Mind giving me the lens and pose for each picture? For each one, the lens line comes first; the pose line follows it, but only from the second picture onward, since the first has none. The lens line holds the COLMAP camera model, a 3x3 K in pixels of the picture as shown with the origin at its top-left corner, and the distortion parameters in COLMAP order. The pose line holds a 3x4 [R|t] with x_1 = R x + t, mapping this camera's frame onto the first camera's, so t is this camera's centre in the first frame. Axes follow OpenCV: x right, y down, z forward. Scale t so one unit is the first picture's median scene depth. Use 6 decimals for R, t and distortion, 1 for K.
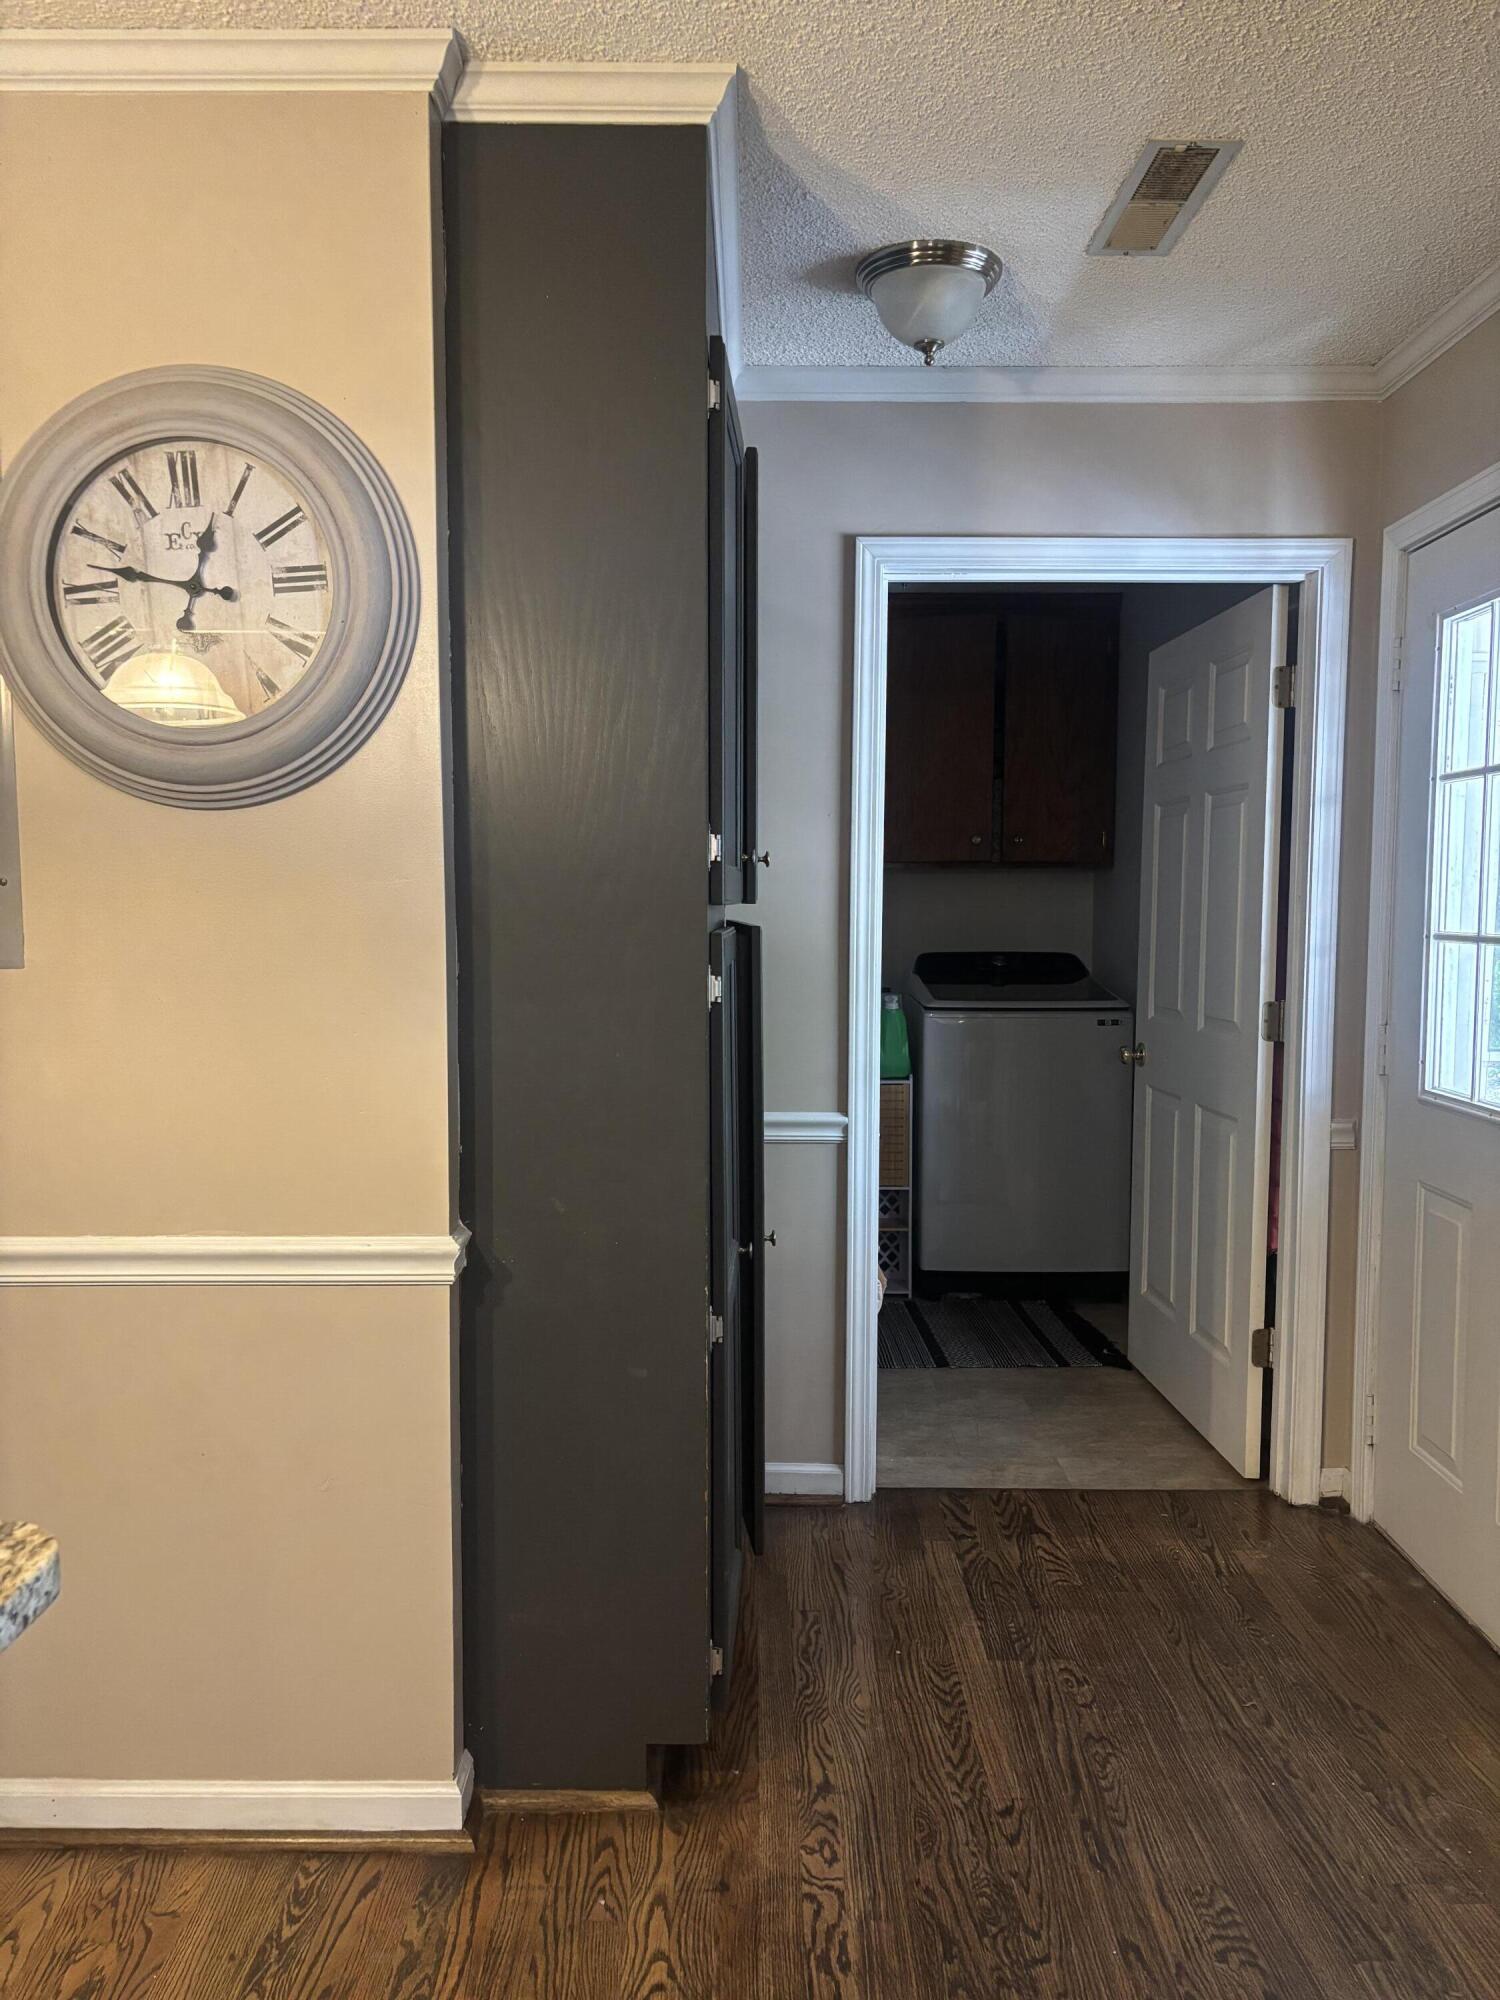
lens RADIAL K [[1505.2, 0, 745.7], [0, 1505.2, 991.6], [0, 0, 1]] dist [0.046080, -0.051063]
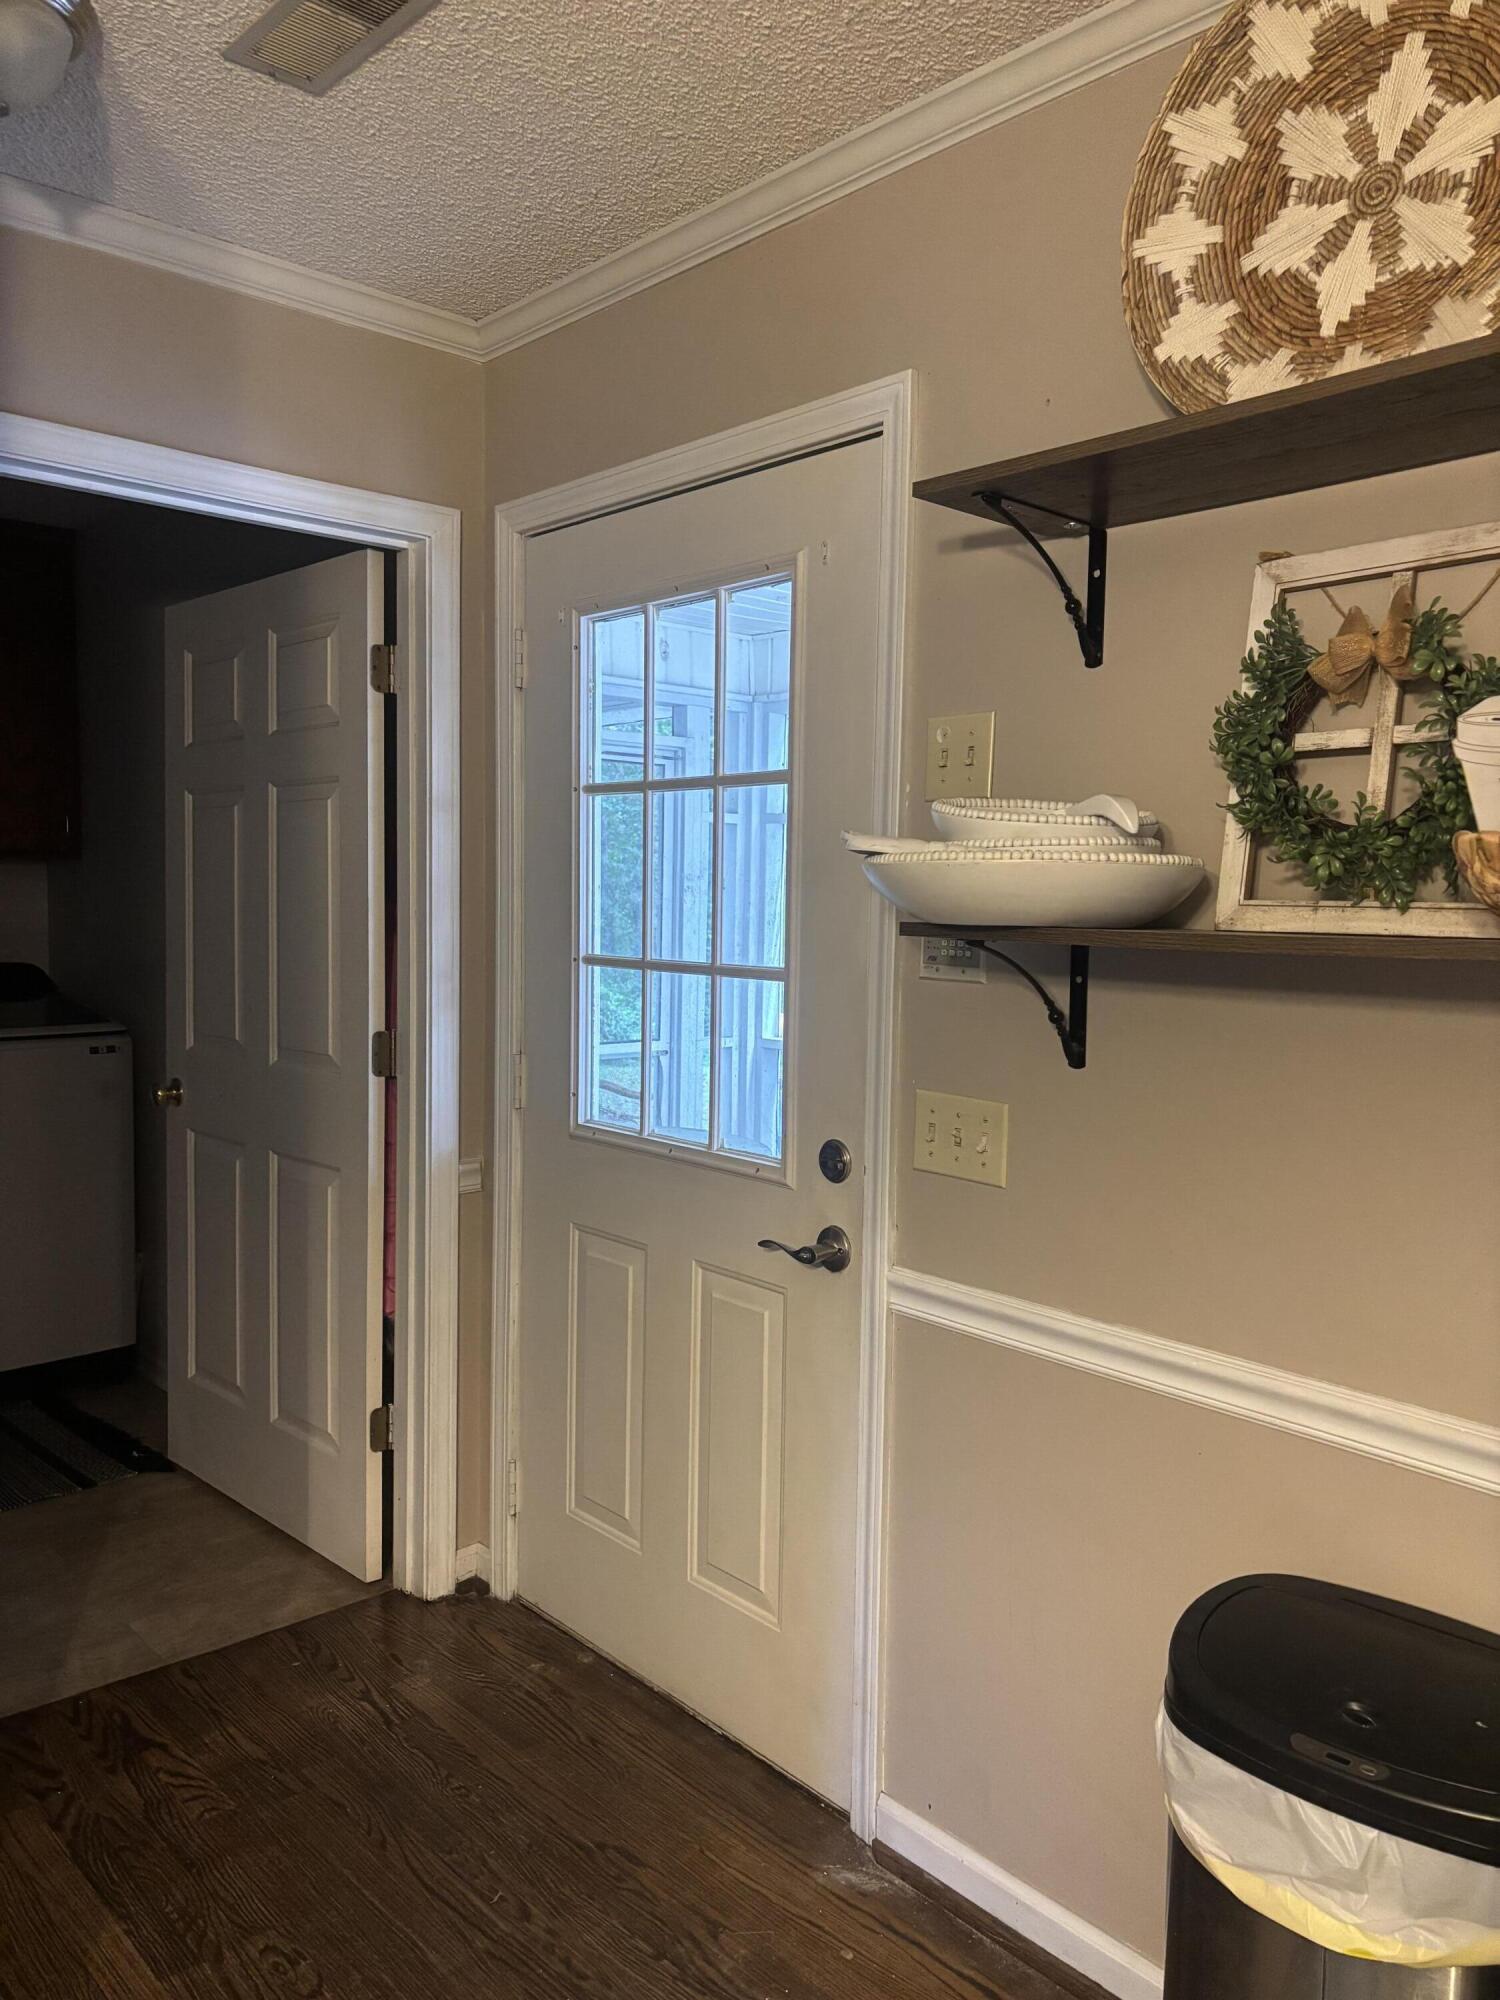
lens RADIAL K [[1505.2, 0, 741.9], [0, 1505.2, 994.6], [0, 0, 1]] dist [0.046080, -0.051063]
pose [[0.741732, -0.037144, 0.669667, -0.081920], [0.027268, 0.999310, 0.025226, -0.031630], [-0.670142, -0.000450, 0.742233, 0.225347]]
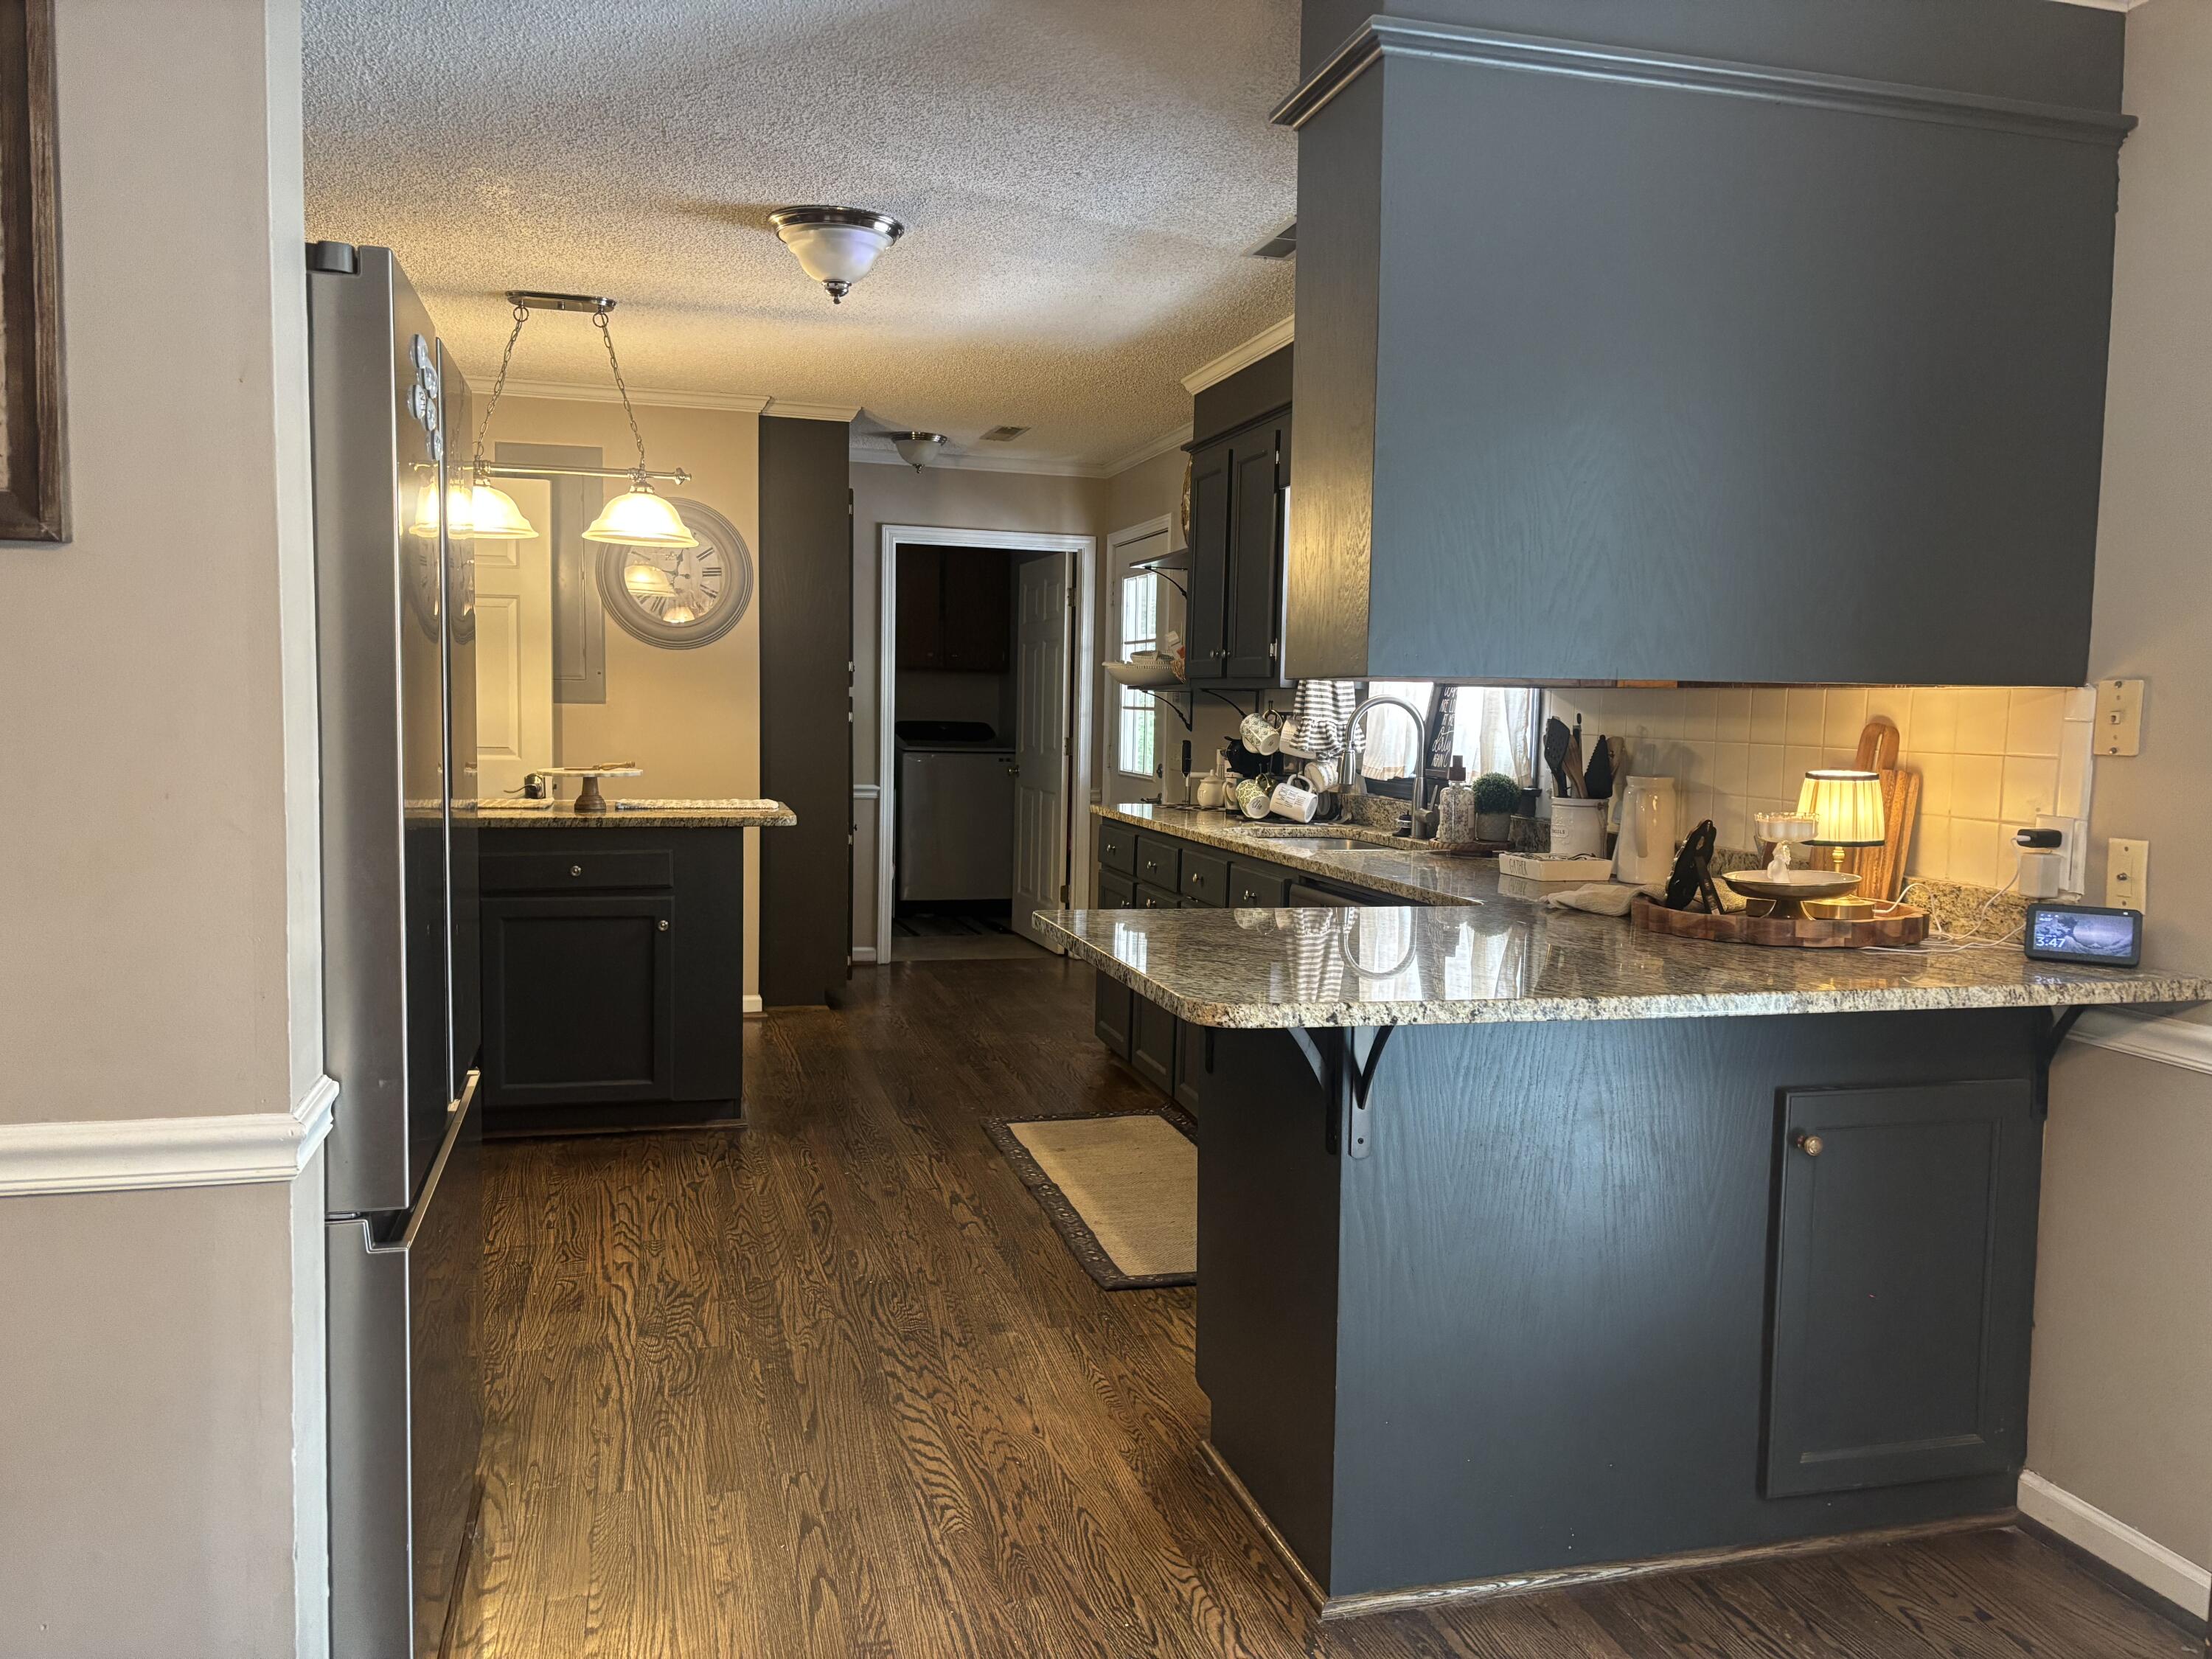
lens RADIAL K [[1664.8, 0, 1109.6], [0, 1664.8, 843.1], [0, 0, 1]] dist [0.046080, -0.051063]
pose [[0.963525, -0.007106, 0.267523, -0.264125], [0.001167, 0.999750, 0.022350, 0.113184], [-0.267615, -0.021222, 0.963292, -1.460438]]
